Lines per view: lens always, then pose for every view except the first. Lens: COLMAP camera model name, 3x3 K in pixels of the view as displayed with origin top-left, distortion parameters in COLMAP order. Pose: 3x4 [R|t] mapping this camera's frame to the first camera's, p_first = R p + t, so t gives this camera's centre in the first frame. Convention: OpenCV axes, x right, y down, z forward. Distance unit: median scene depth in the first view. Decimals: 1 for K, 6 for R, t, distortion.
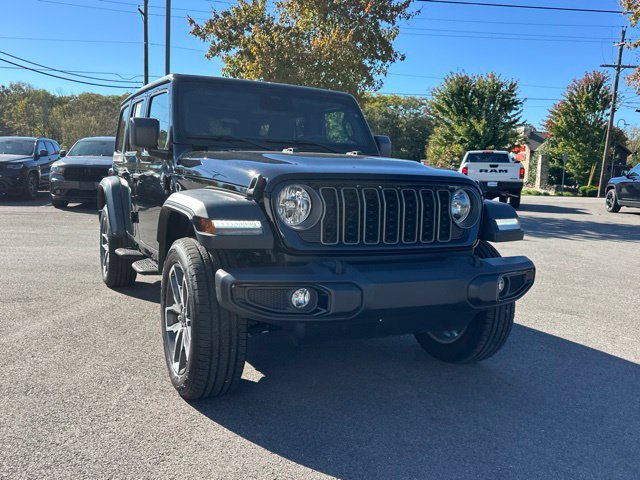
lens RADIAL K [[584.4, 0, 320.0], [0, 584.4, 240.0], [0, 0, 1]] dist [0.053001, -0.092173]
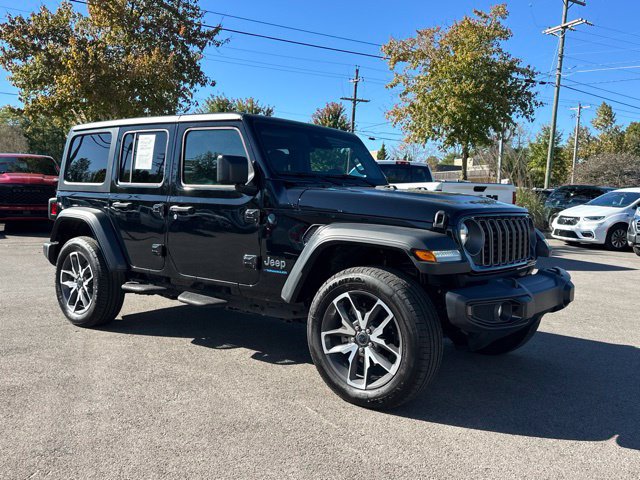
lens RADIAL K [[575.0, 0, 320.0], [0, 575.0, 240.0], [0, 0, 1]] dist [0.150085, -0.271336]
pose [[0.905390, -0.039800, 0.422712, -0.131863], [0.051833, 0.998511, -0.017005, -0.007143], [-0.421406, 0.037307, 0.906105, 0.003597]]
